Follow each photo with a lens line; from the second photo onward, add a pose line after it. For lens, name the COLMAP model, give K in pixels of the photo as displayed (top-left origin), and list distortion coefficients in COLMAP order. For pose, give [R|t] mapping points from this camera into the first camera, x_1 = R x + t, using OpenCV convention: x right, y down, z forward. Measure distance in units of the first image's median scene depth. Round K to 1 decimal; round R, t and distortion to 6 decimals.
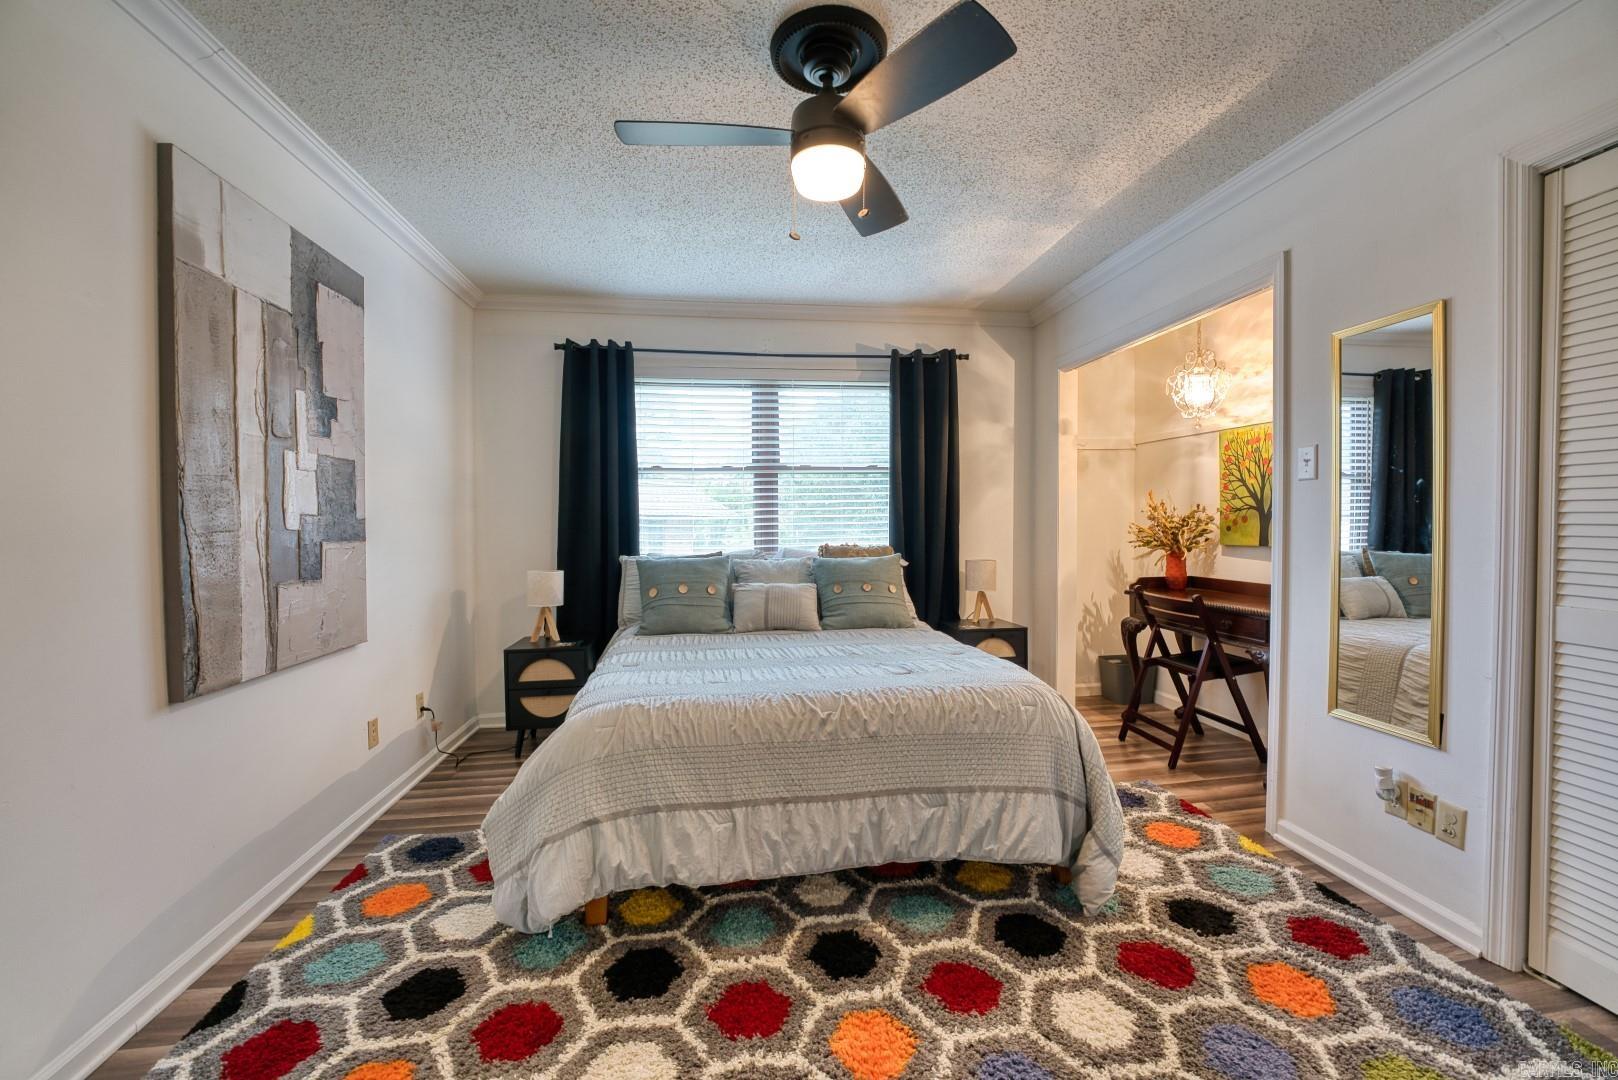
lens RADIAL K [[654.2, 0, 802.7], [0, 654.2, 535.7], [0, 0, 1]] dist [-0.029496, 0.003899]
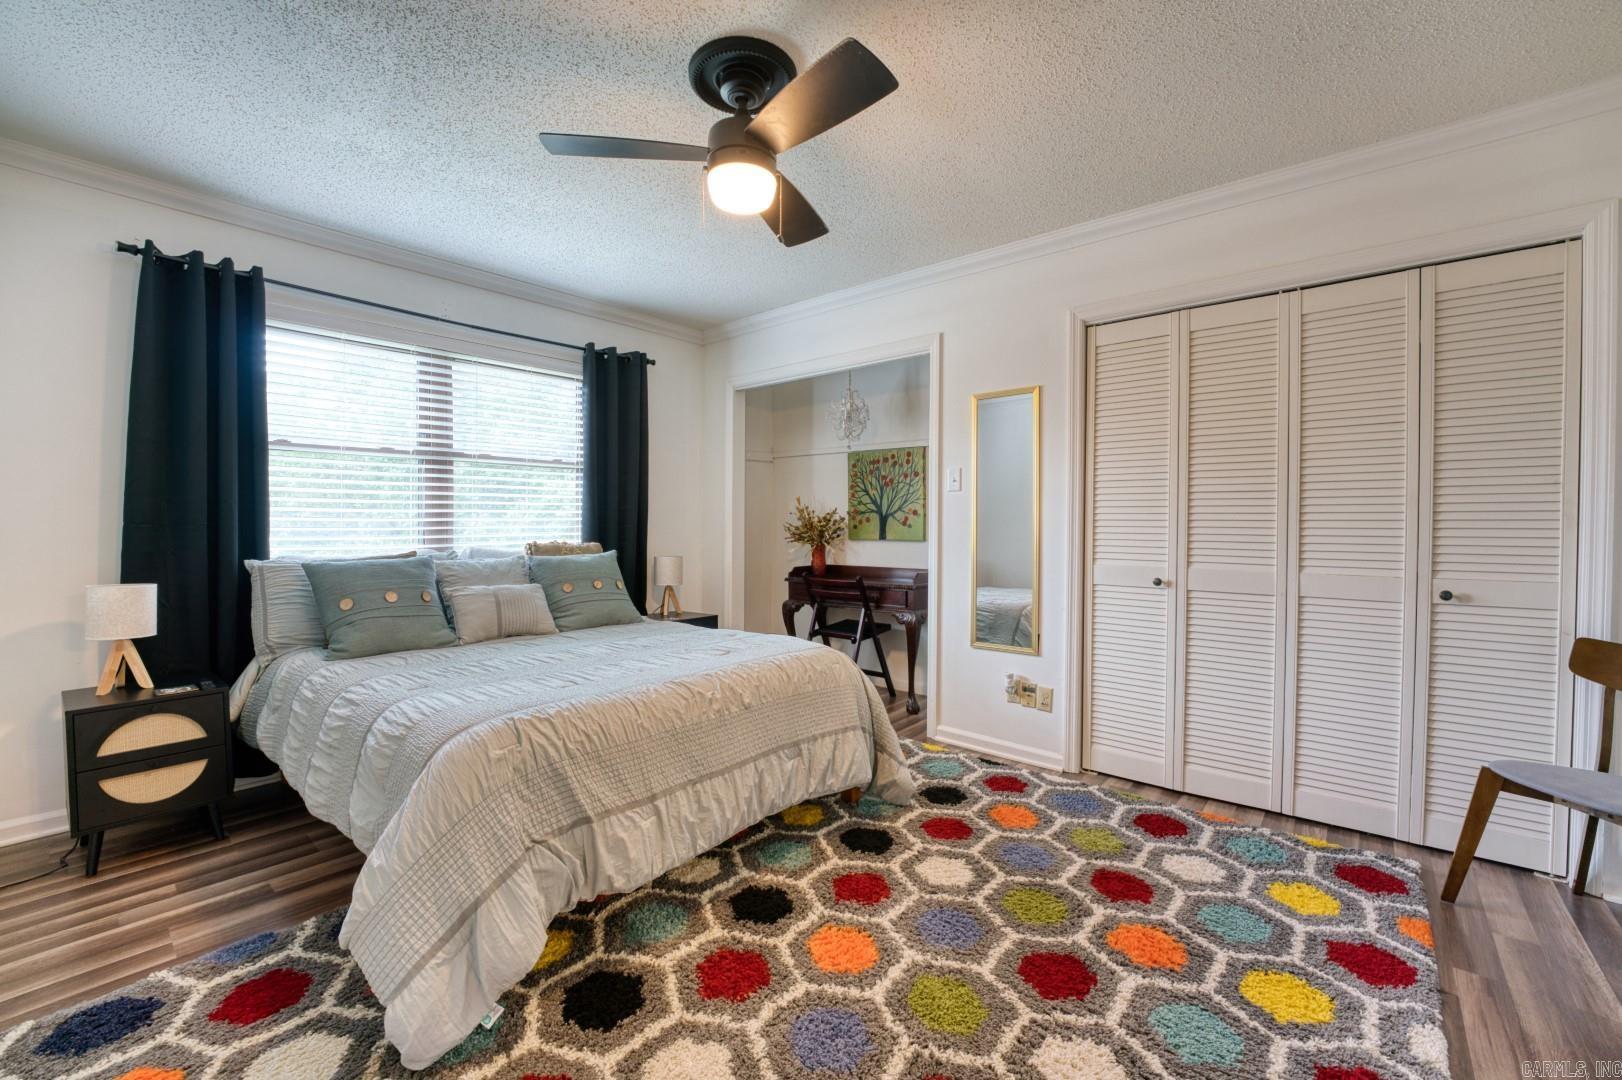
lens RADIAL K [[662.9, 0, 803.1], [0, 662.9, 535.3], [0, 0, 1]] dist [-0.020889, -0.000039]
pose [[0.753739, -0.001547, 0.657173, -0.433879], [0.008069, 0.999944, -0.006901, 0.020392], [-0.657125, 0.010504, 0.753709, 0.073439]]
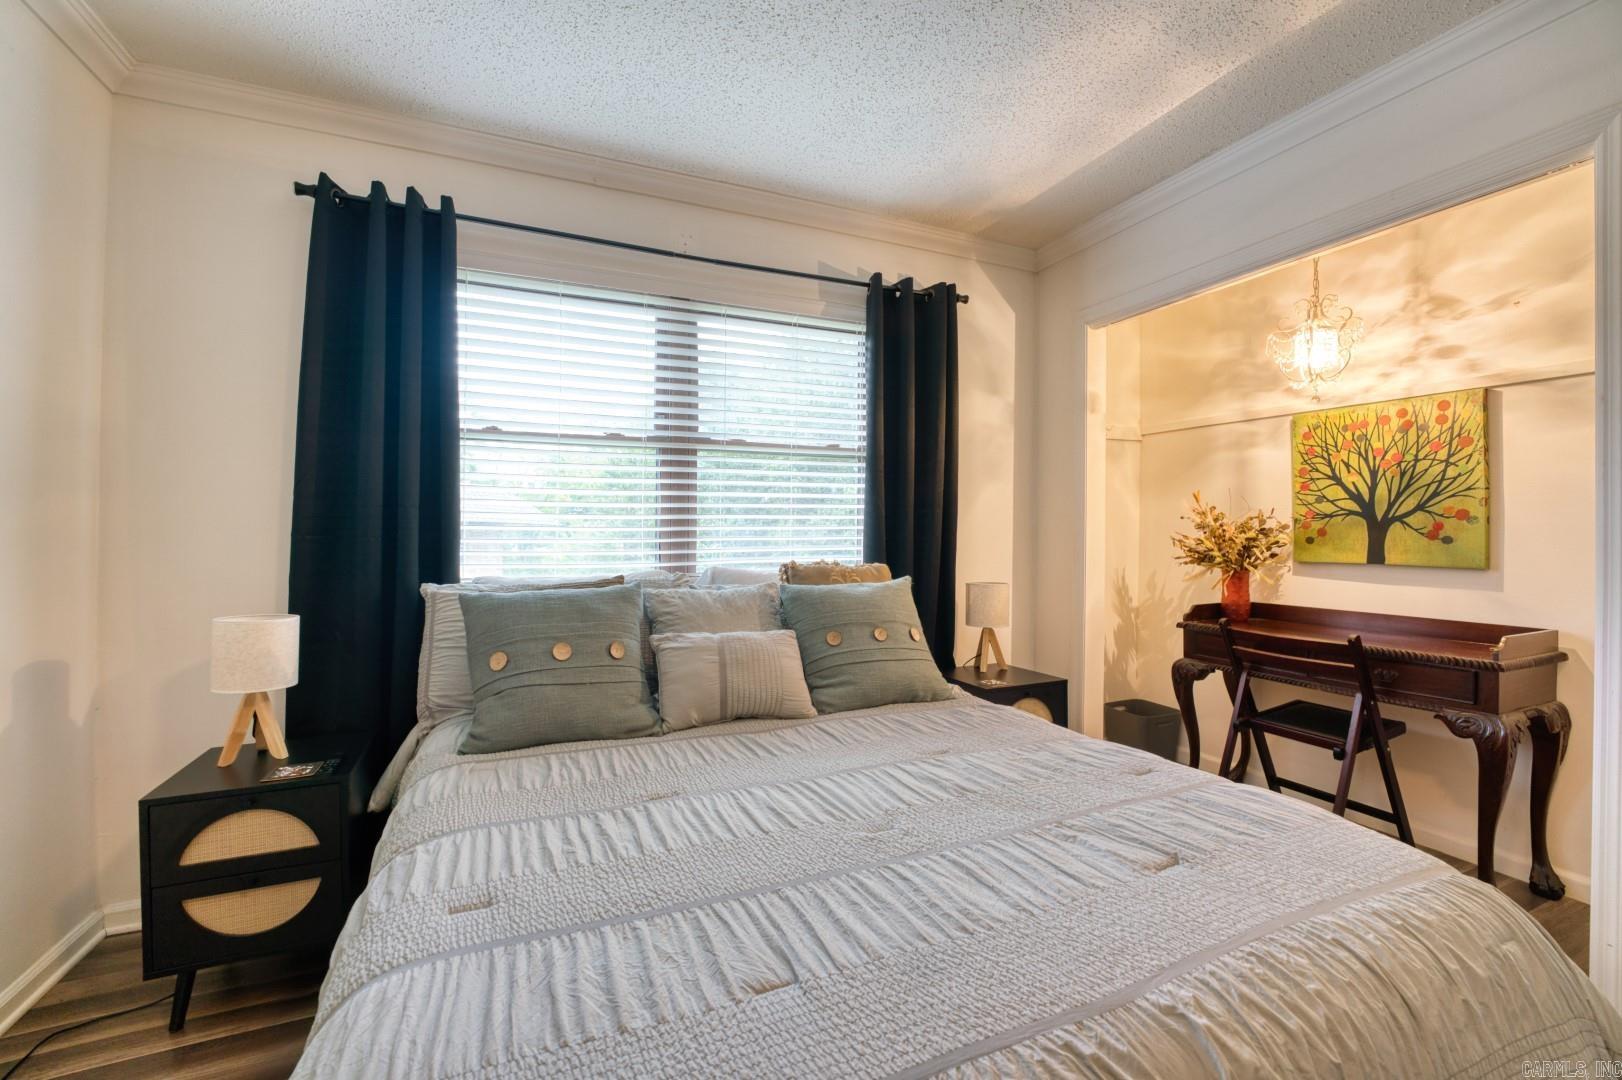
lens RADIAL K [[655.8, 0, 804.7], [0, 655.8, 535.7], [0, 0, 1]] dist [-0.029496, 0.003899]
pose [[0.962859, 0.008699, 0.269866, -0.180703], [-0.003588, 0.999805, -0.019429, 0.000362], [-0.269982, 0.017739, 0.962702, 0.592834]]
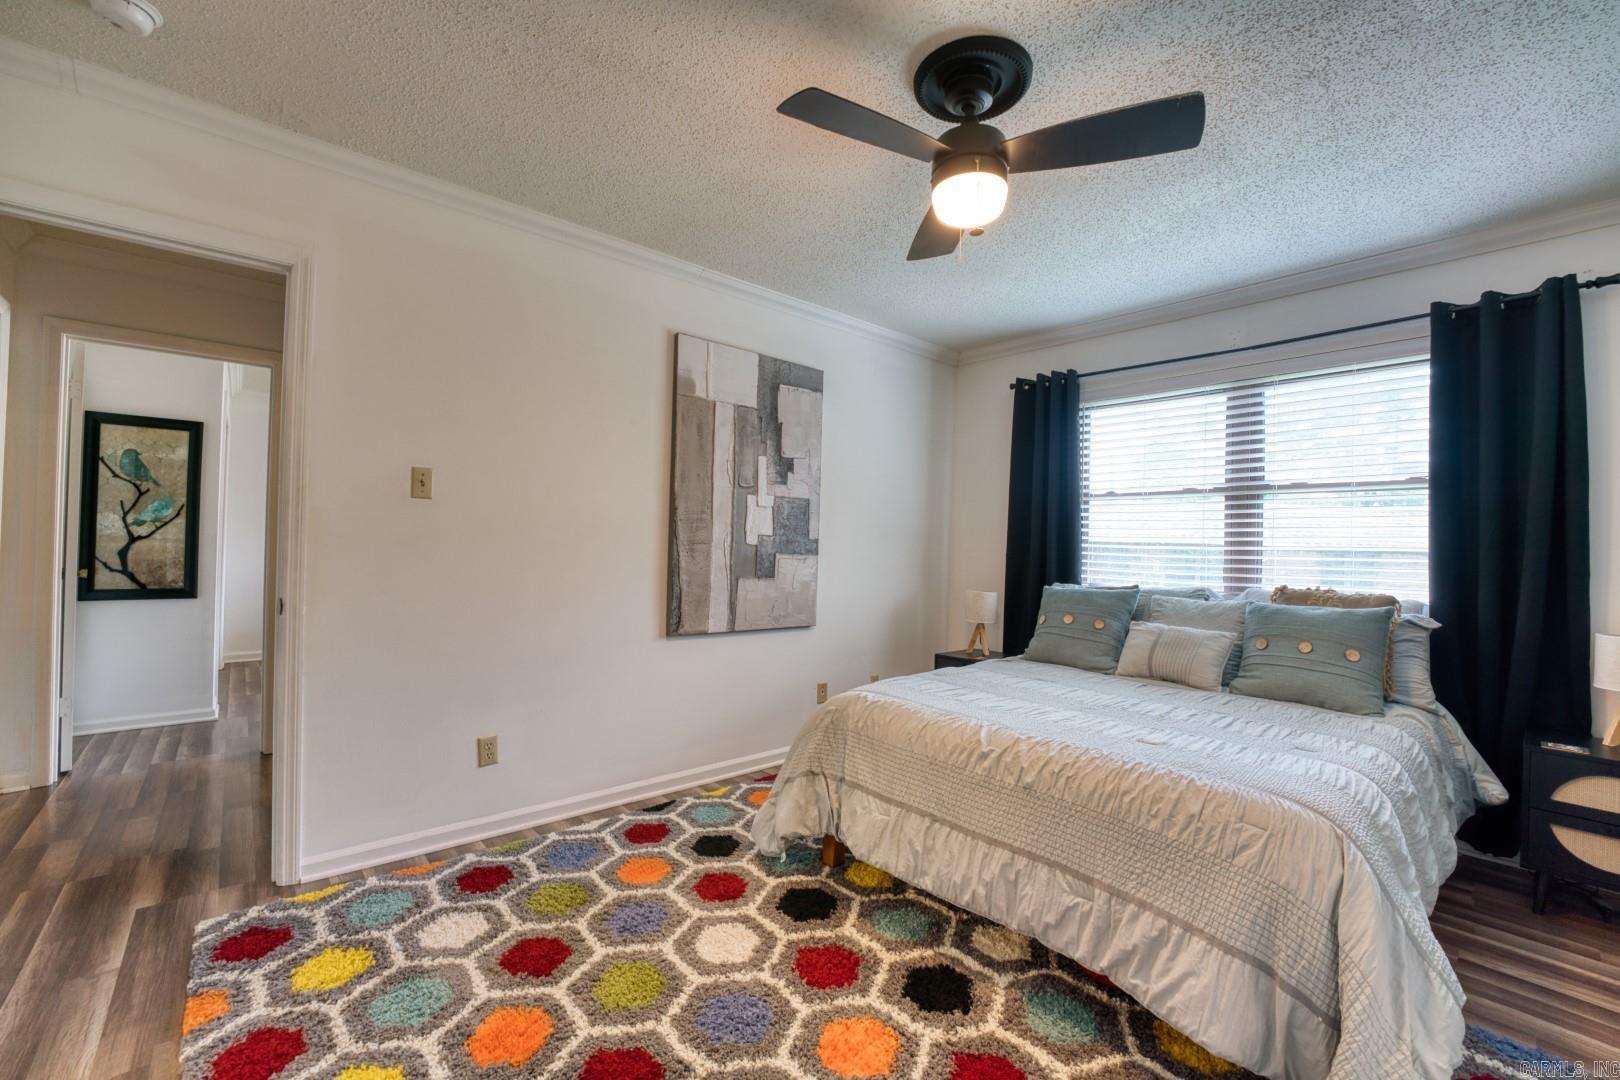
lens RADIAL K [[661.9, 0, 810.0], [0, 661.9, 540.0], [0, 0, 1]] dist [-0.029987, 0.000110]
pose [[0.546704, 0.015785, -0.837177, 0.542459], [-0.049058, 0.998709, -0.013205, -0.004365], [0.835888, 0.048289, 0.546772, 0.188508]]
